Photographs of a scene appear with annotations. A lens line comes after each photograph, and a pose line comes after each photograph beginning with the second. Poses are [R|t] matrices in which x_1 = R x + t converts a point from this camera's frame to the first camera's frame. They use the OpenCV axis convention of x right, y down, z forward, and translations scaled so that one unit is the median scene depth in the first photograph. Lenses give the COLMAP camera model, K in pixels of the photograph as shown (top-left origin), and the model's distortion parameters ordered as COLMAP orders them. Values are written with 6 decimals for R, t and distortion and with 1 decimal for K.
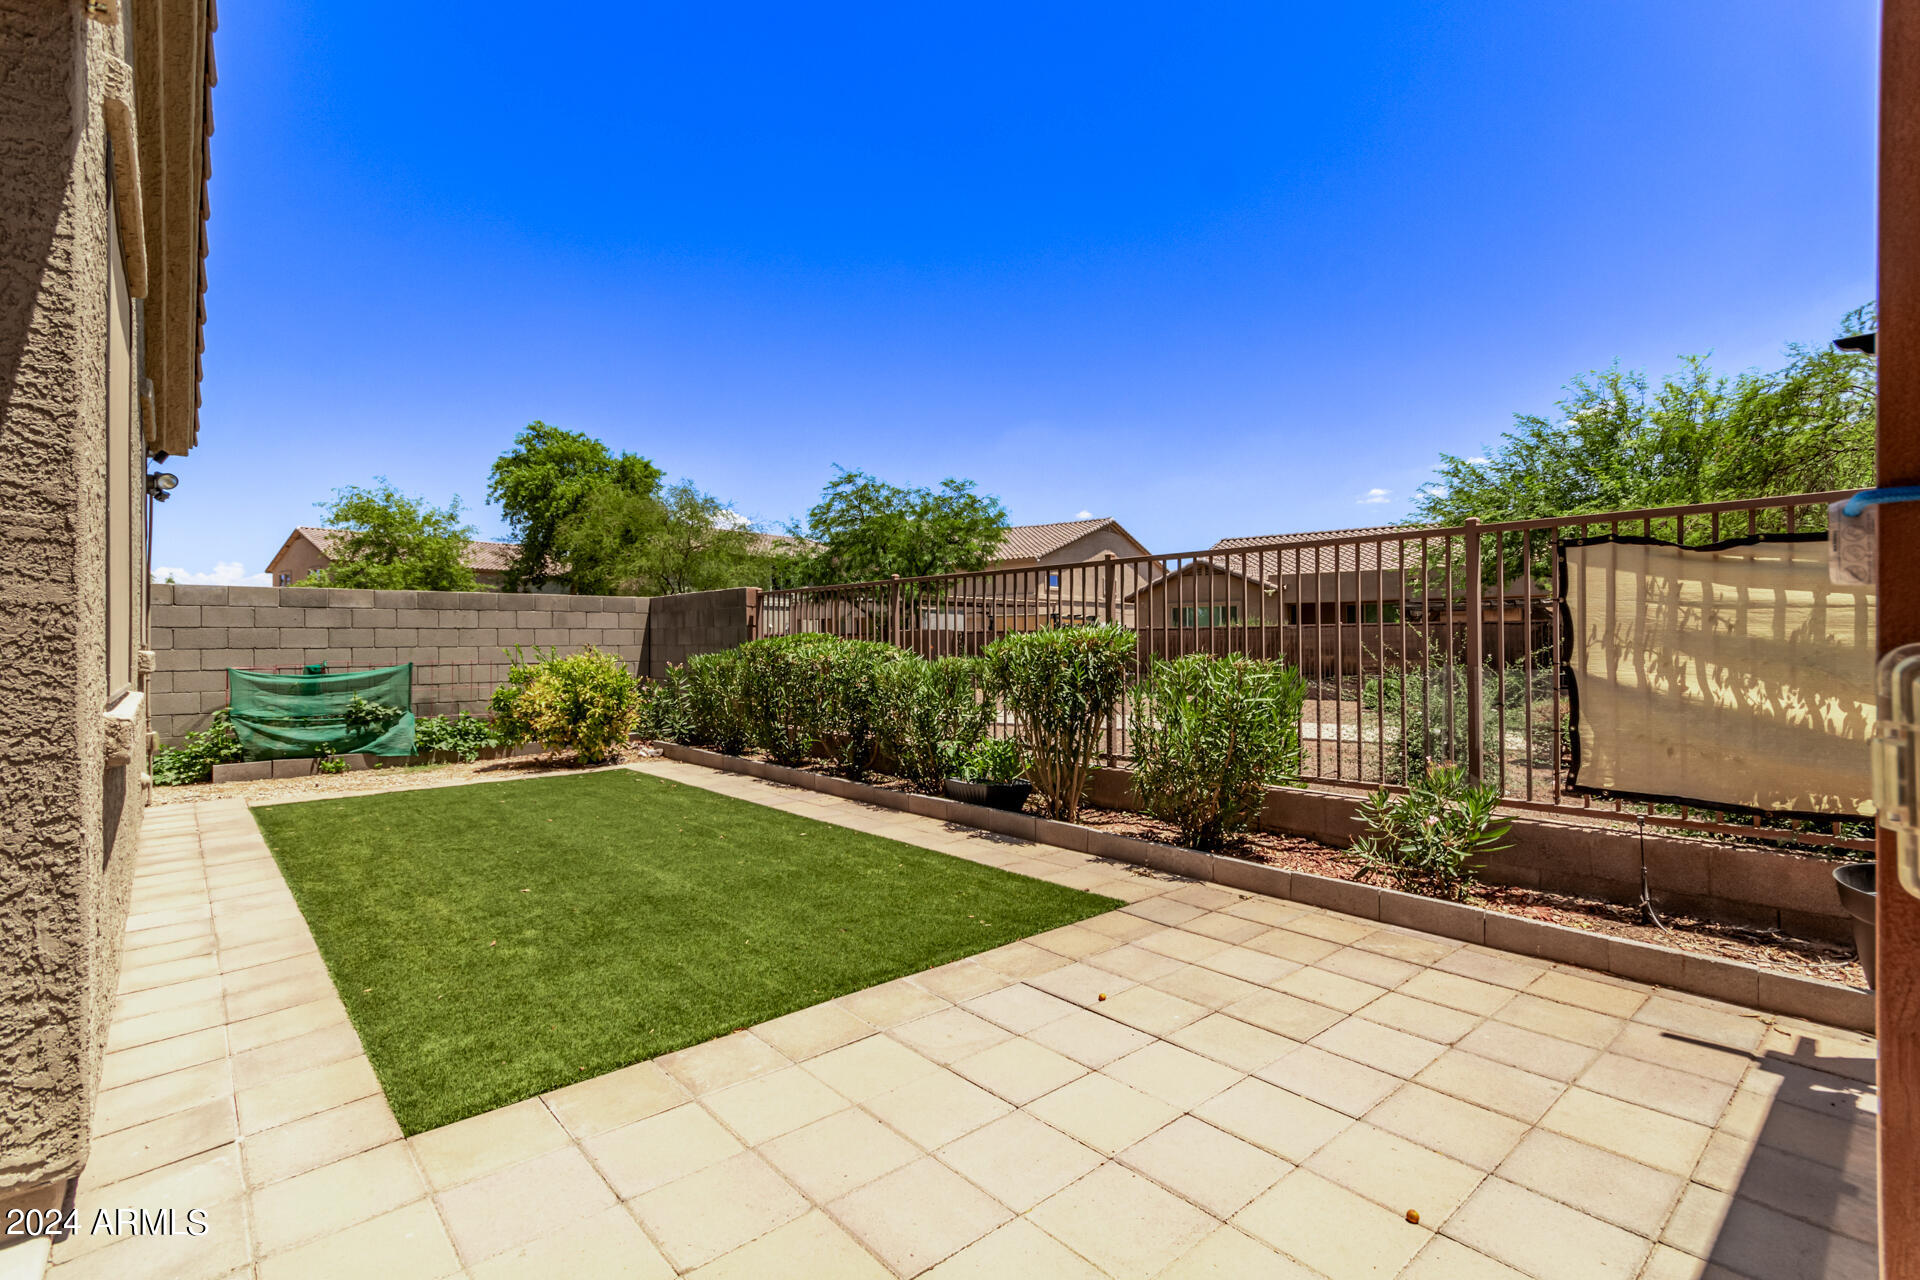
lens RADIAL K [[892.5, 0, 969.6], [0, 892.5, 623.9], [0, 0, 1]] dist [0.004533, 0.000690]
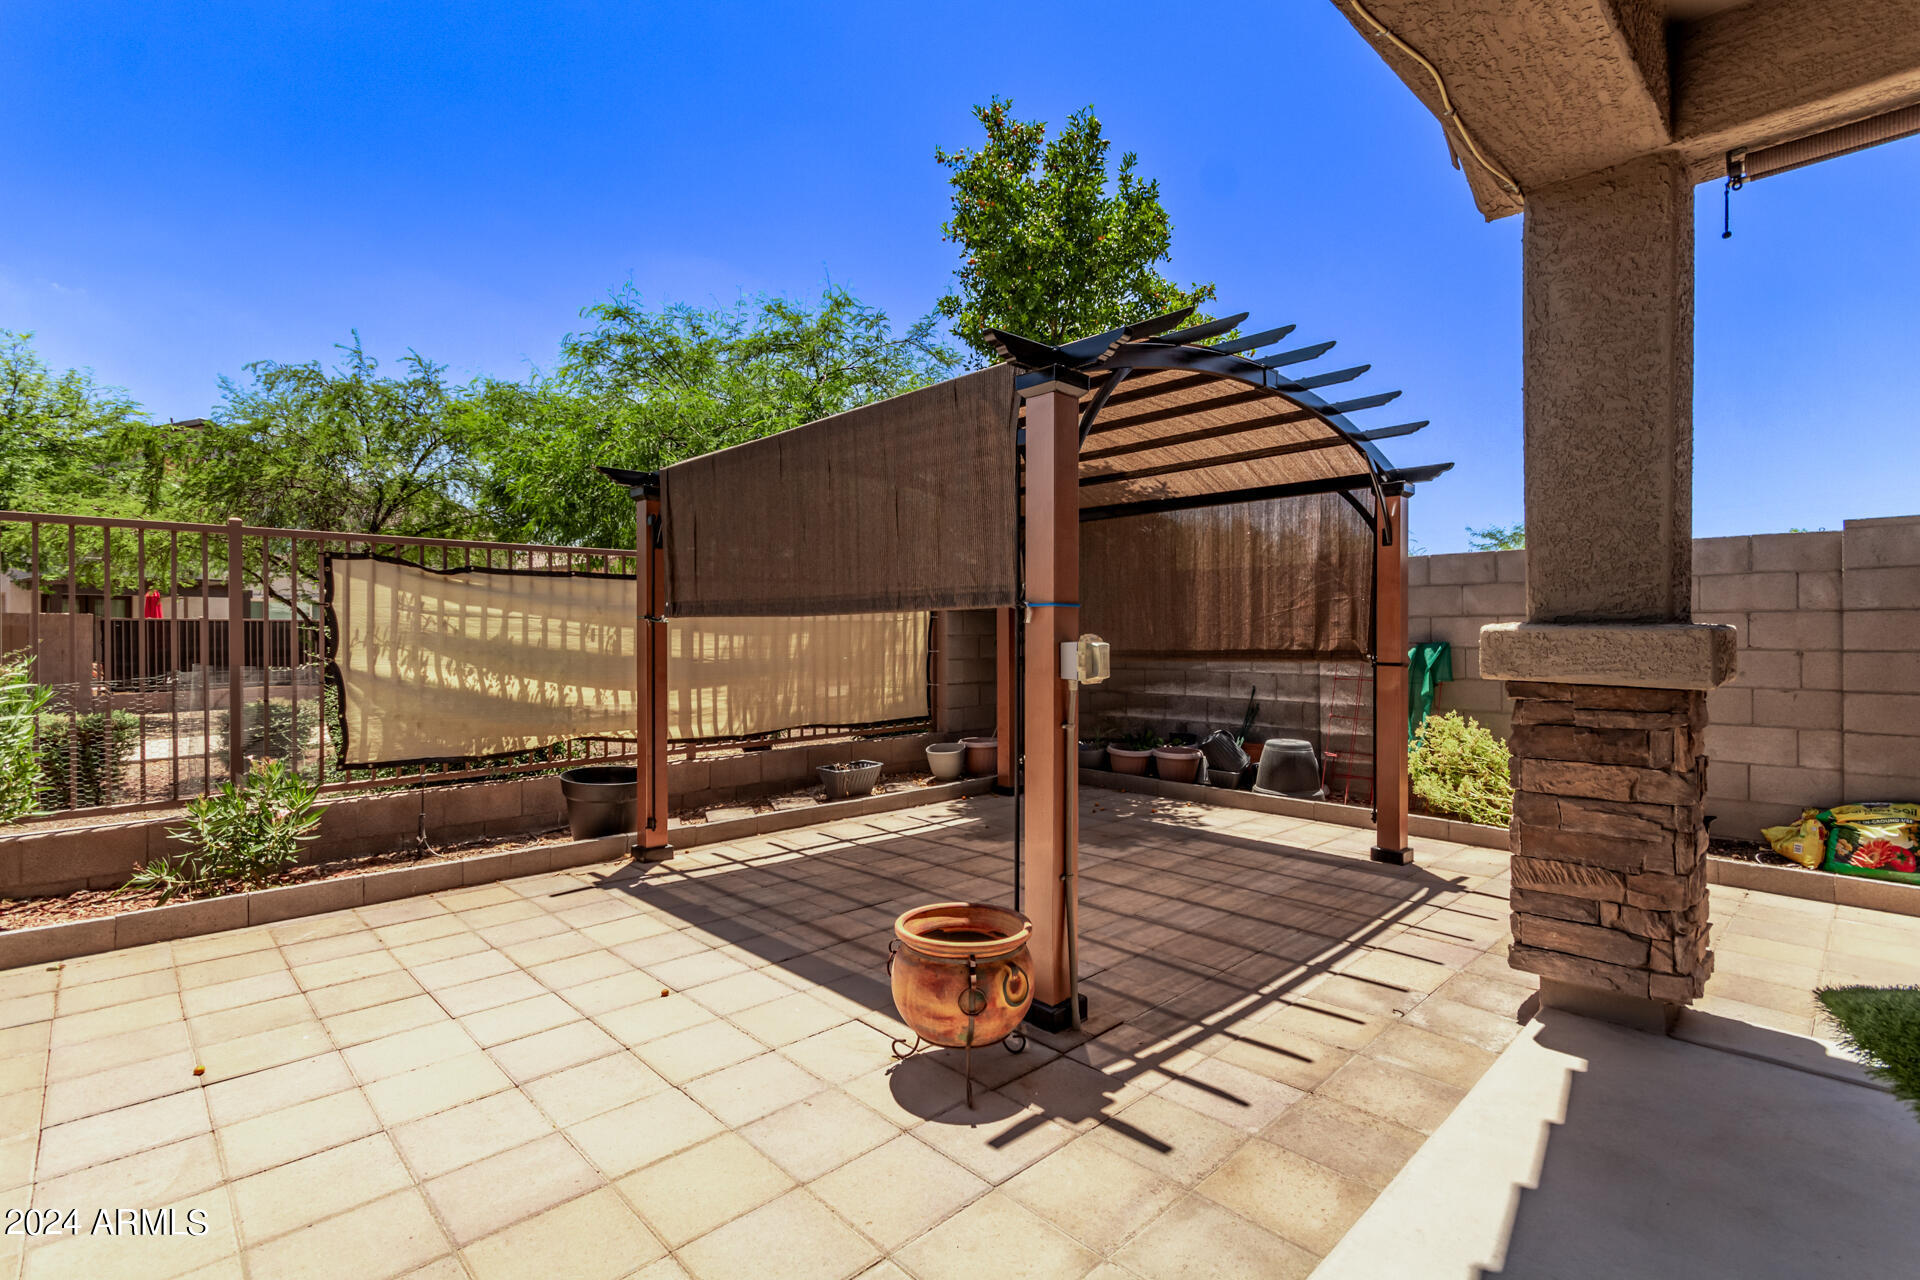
lens RADIAL K [[892.5, 0, 968.0], [0, 892.5, 645.4], [0, 0, 1]] dist [0.004533, 0.000690]
pose [[-0.044721, -0.008051, 0.998967, -0.572825], [-0.016670, 0.999834, 0.007311, 0.003052], [-0.998860, -0.016326, -0.044847, 0.263258]]
